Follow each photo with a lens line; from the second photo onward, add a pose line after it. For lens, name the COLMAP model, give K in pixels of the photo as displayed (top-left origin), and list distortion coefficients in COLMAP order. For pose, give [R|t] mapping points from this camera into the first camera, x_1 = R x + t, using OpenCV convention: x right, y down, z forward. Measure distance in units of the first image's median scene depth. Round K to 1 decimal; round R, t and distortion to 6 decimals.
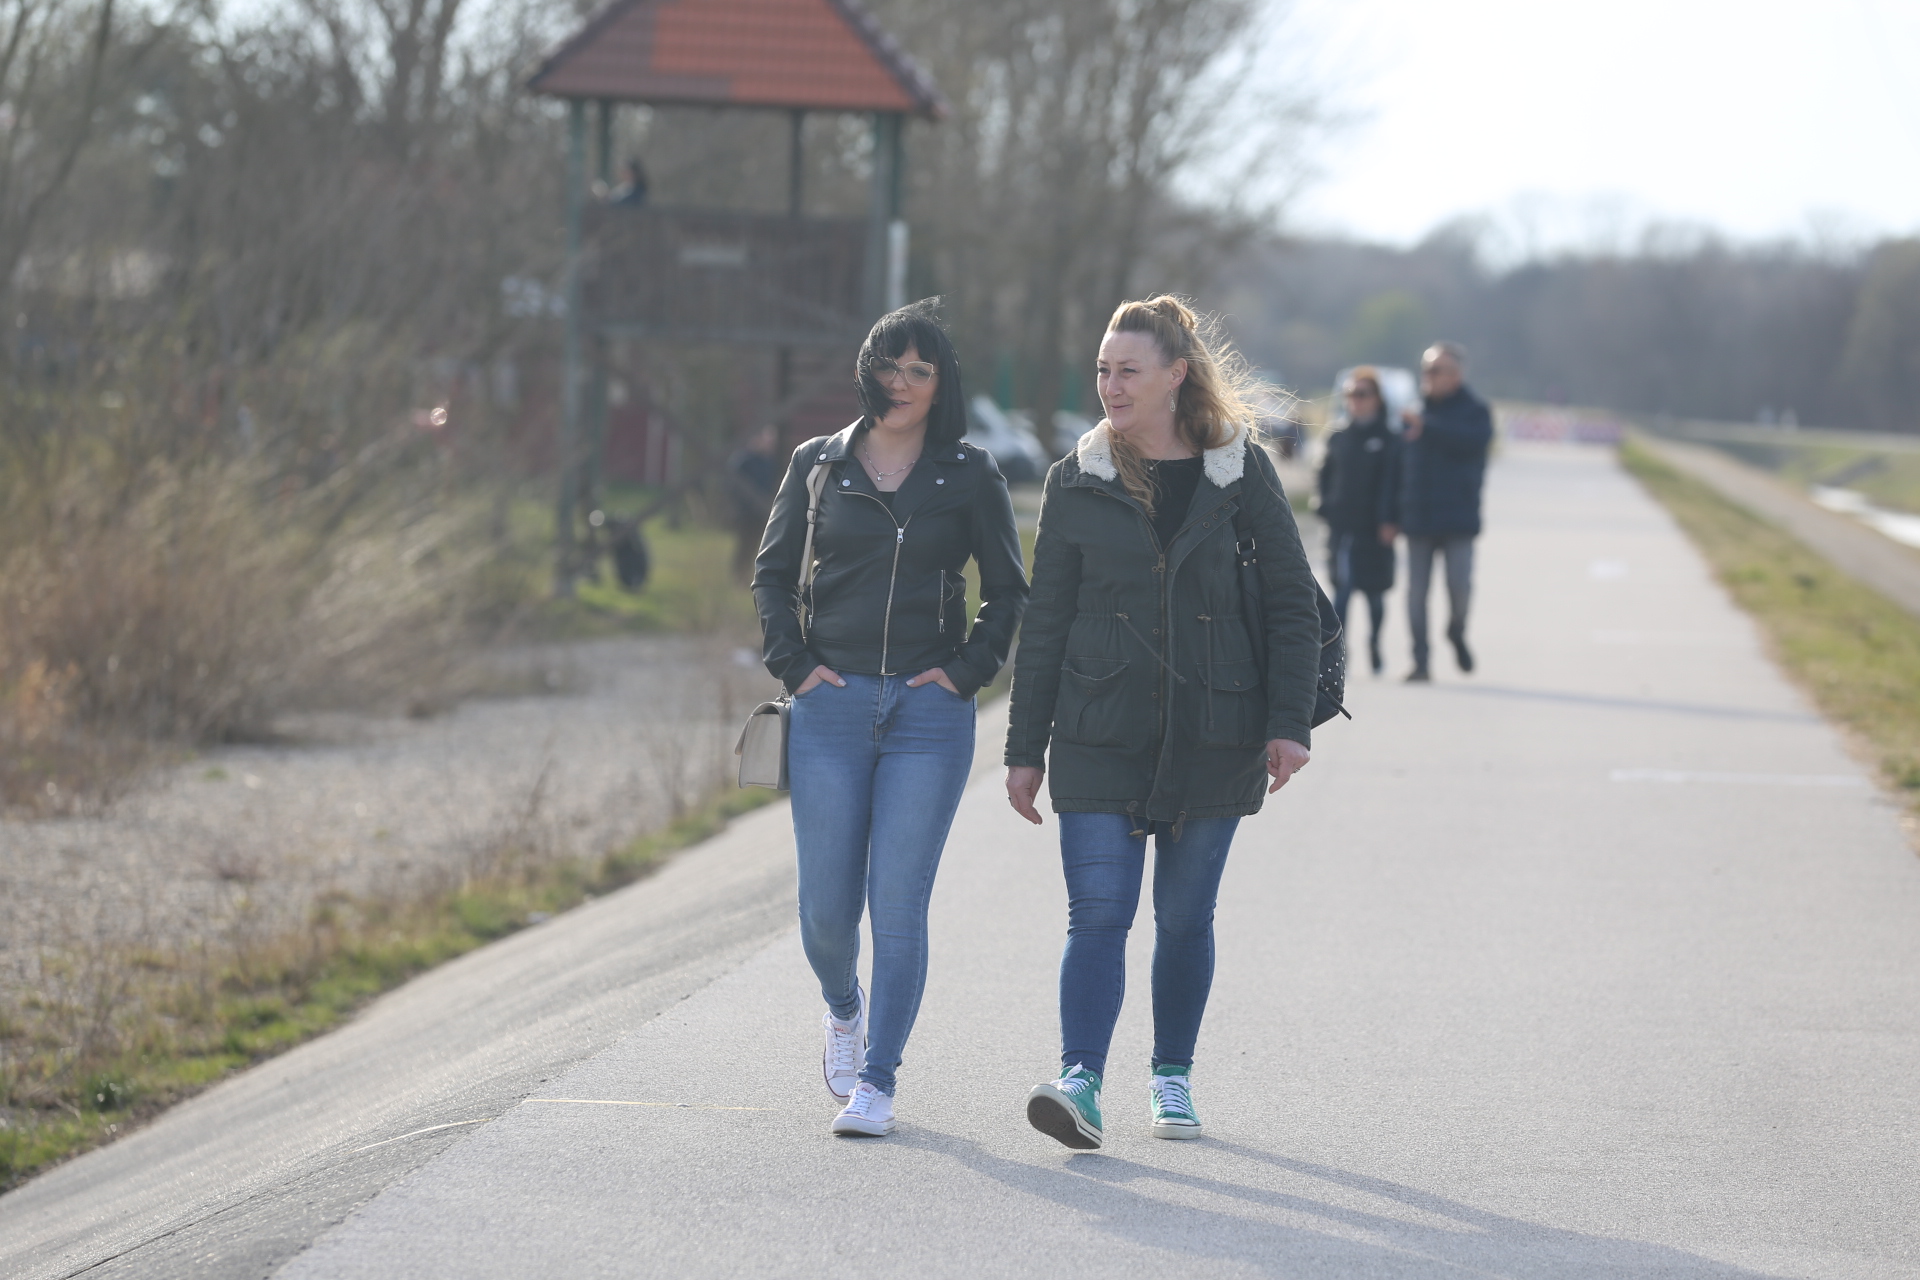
lens RADIAL K [[9551.5, 0, 961.8], [0, 9551.5, 640.0], [0, 0, 1]] dist [0.722934, 0.000000]
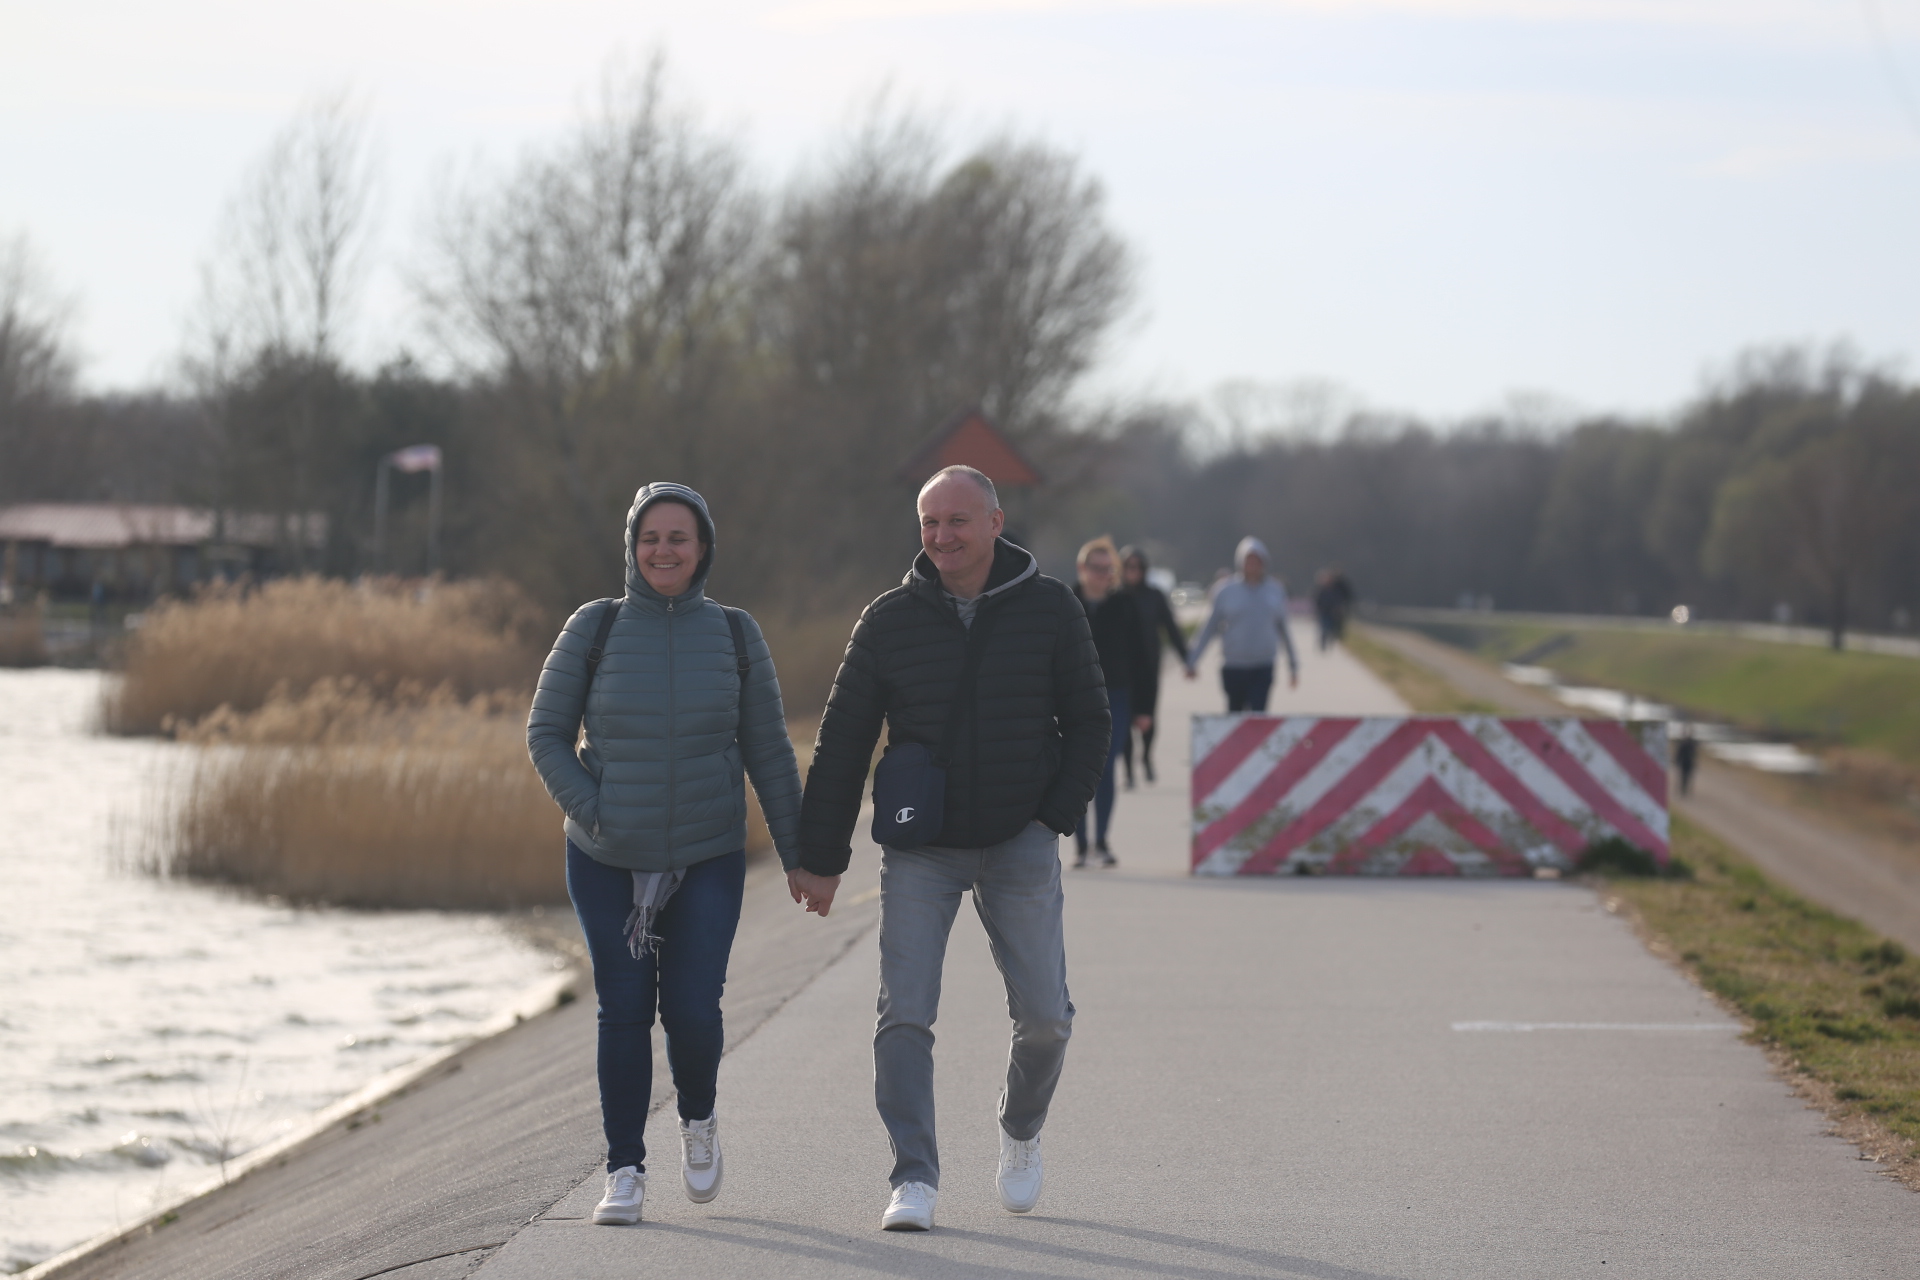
lens RADIAL K [[10657.8, 0, 953.1], [0, 10657.8, 634.3], [0, 0, 1]] dist [1.423105, 0.000000]
pose [[0.999105, -0.026840, 0.032706, -0.025367], [0.027558, 0.999385, -0.021696, 0.009363], [-0.032104, 0.022578, 0.999230, -0.374424]]
